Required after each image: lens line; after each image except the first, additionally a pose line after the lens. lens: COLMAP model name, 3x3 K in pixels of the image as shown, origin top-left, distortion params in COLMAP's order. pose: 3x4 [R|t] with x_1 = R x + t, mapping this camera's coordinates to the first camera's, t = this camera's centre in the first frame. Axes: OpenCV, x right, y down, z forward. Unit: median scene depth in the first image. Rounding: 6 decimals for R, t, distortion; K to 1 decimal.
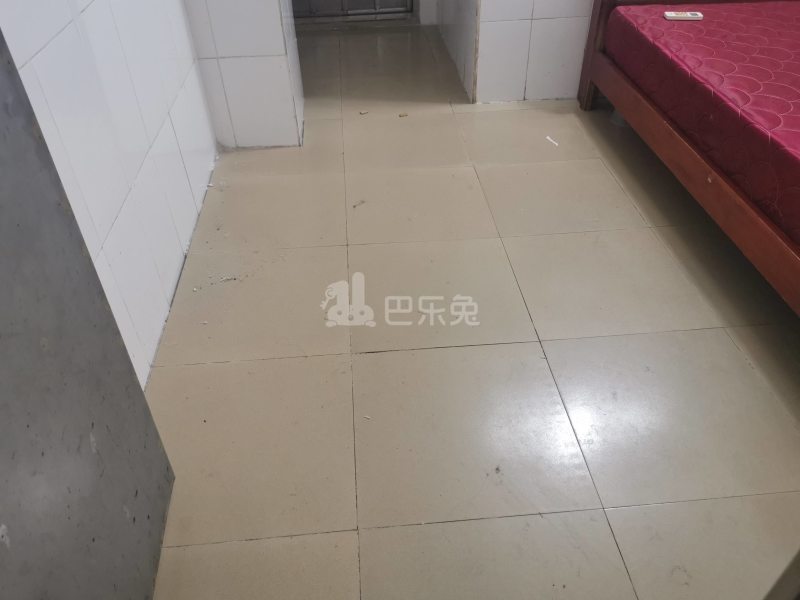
lens RADIAL K [[628.7, 0, 401.2], [0, 628.7, 314.1], [0, 0, 1]] dist [0.002755, -0.003362]
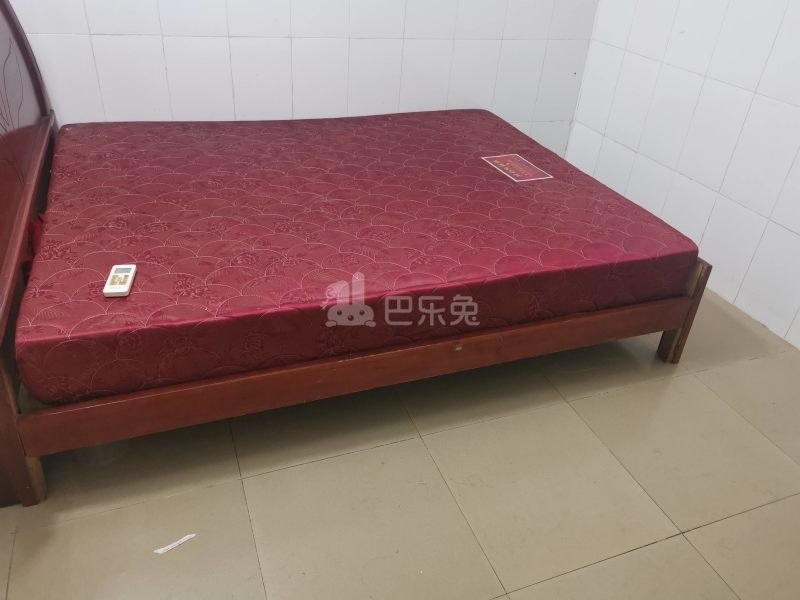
lens RADIAL K [[620.4, 0, 400.0], [0, 620.4, 300.0], [0, 0, 1]] dist [0.032075, 0.000518]
pose [[-0.278896, -0.518927, 0.808042, -0.174785], [0.571641, 0.586406, 0.573895, -0.701061], [-0.771650, 0.621967, 0.133094, 0.738052]]
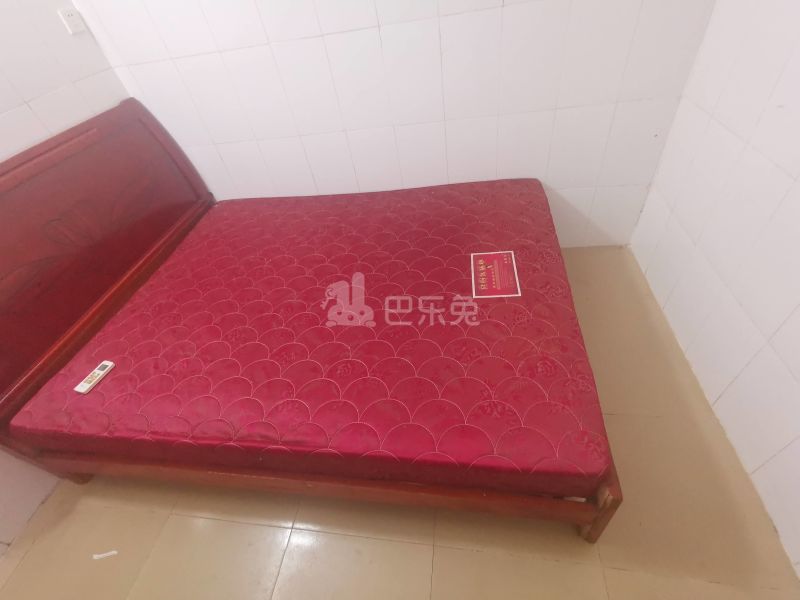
lens RADIAL K [[374.7, 0, 400.0], [0, 374.7, 300.0], [0, 0, 1]] dist [-0.018829, 0.016289]
pose [[0.223238, -0.688174, 0.690349, 0.250196], [0.736391, 0.583089, 0.343126, -0.413803], [-0.638666, 0.431767, 0.636932, 0.297212]]
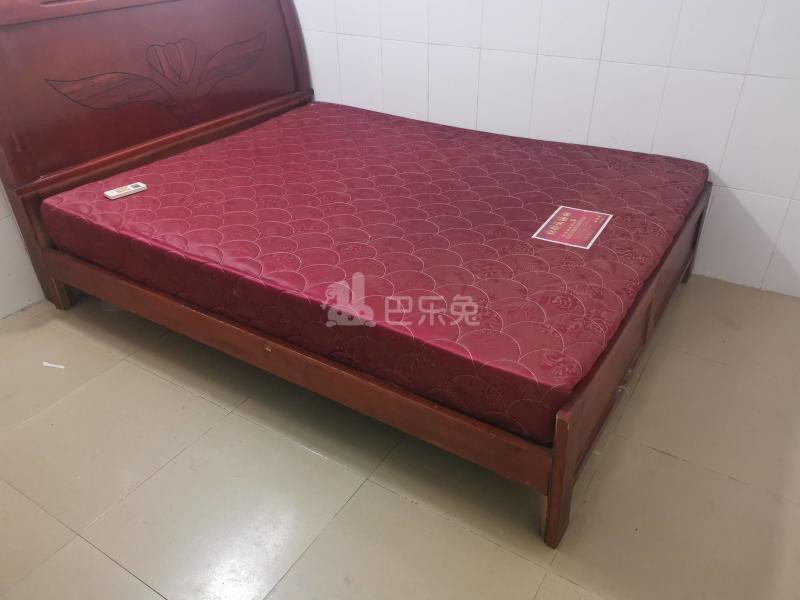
lens RADIAL K [[620.4, 0, 400.0], [0, 620.4, 300.0], [0, 0, 1]] dist [0.032075, 0.000518]
pose [[0.611998, -0.417988, 0.671376, 0.008578], [0.520166, 0.852200, 0.056404, -0.186180], [-0.595723, 0.314708, 0.738968, 0.131377]]
